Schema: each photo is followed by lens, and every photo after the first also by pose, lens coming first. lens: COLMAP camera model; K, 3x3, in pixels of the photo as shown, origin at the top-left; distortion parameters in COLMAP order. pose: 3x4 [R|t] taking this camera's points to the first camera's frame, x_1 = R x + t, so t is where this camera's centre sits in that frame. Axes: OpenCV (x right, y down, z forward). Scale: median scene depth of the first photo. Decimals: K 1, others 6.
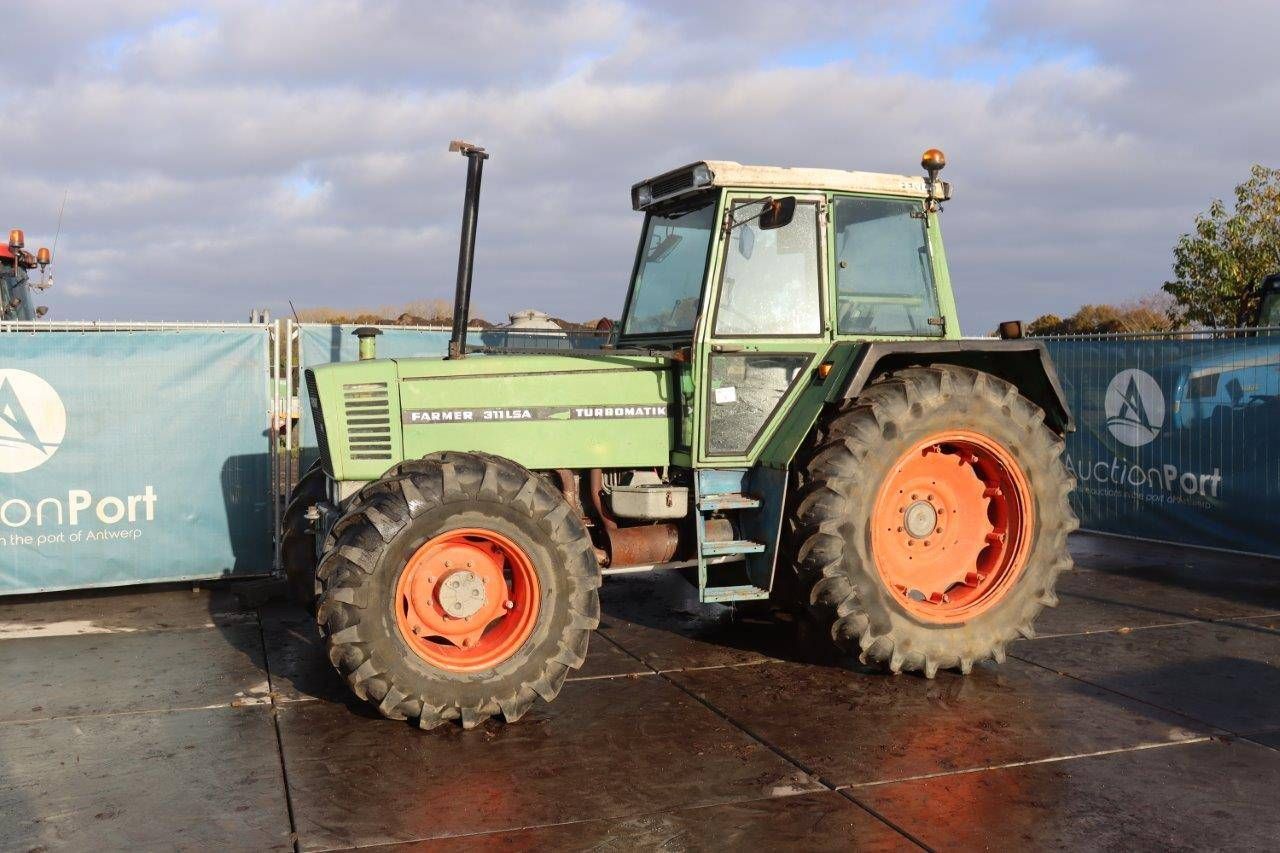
lens RADIAL K [[1096.4, 0, 638.2], [0, 1096.4, 416.6], [0, 0, 1]] dist [-0.147462, 0.147535]
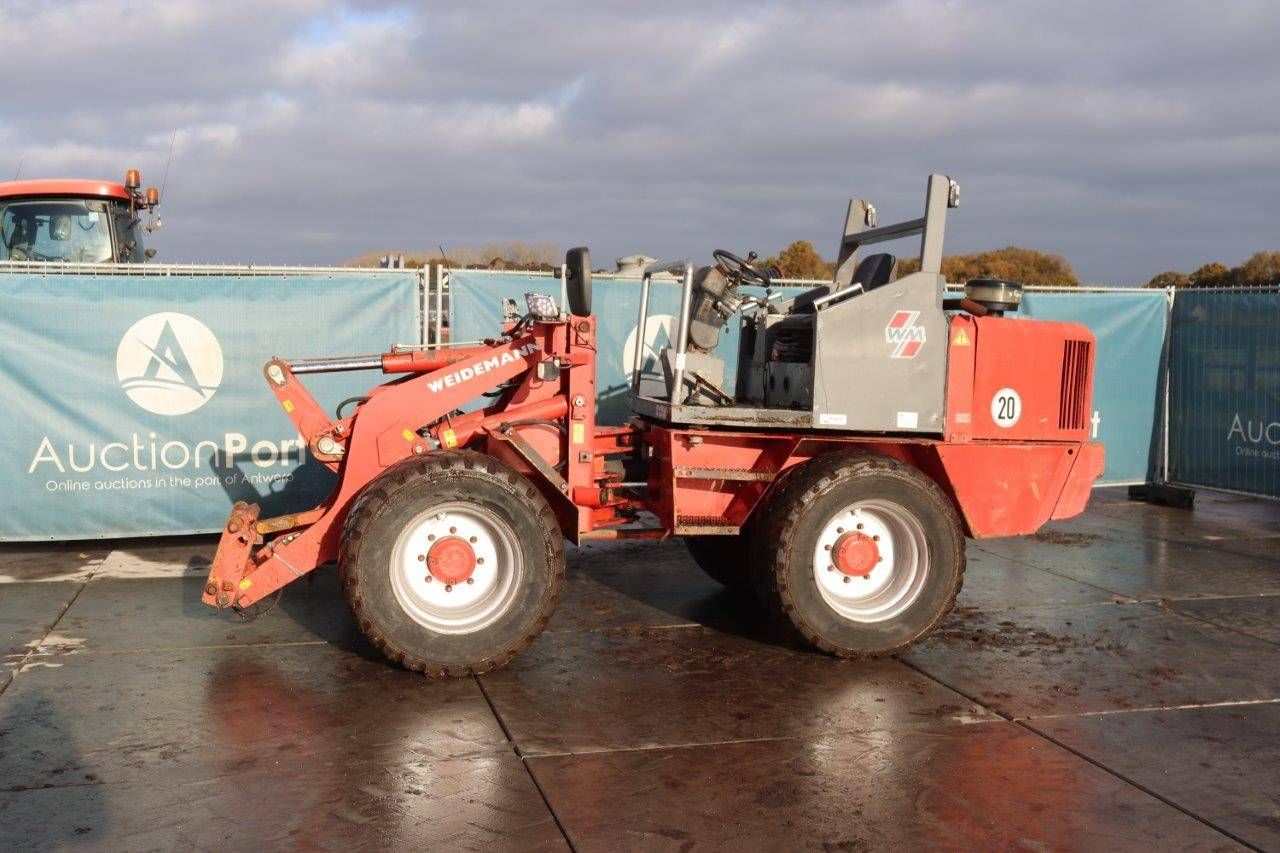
lens RADIAL K [[1231.2, 0, 635.1], [0, 1231.2, 423.0], [0, 0, 1]] dist [-0.115976, 0.179657]
pose [[0.996922, 0.015230, -0.076905, -0.058918], [-0.012185, 0.999129, 0.039905, 0.008523], [0.077446, -0.038845, 0.996240, -0.119485]]
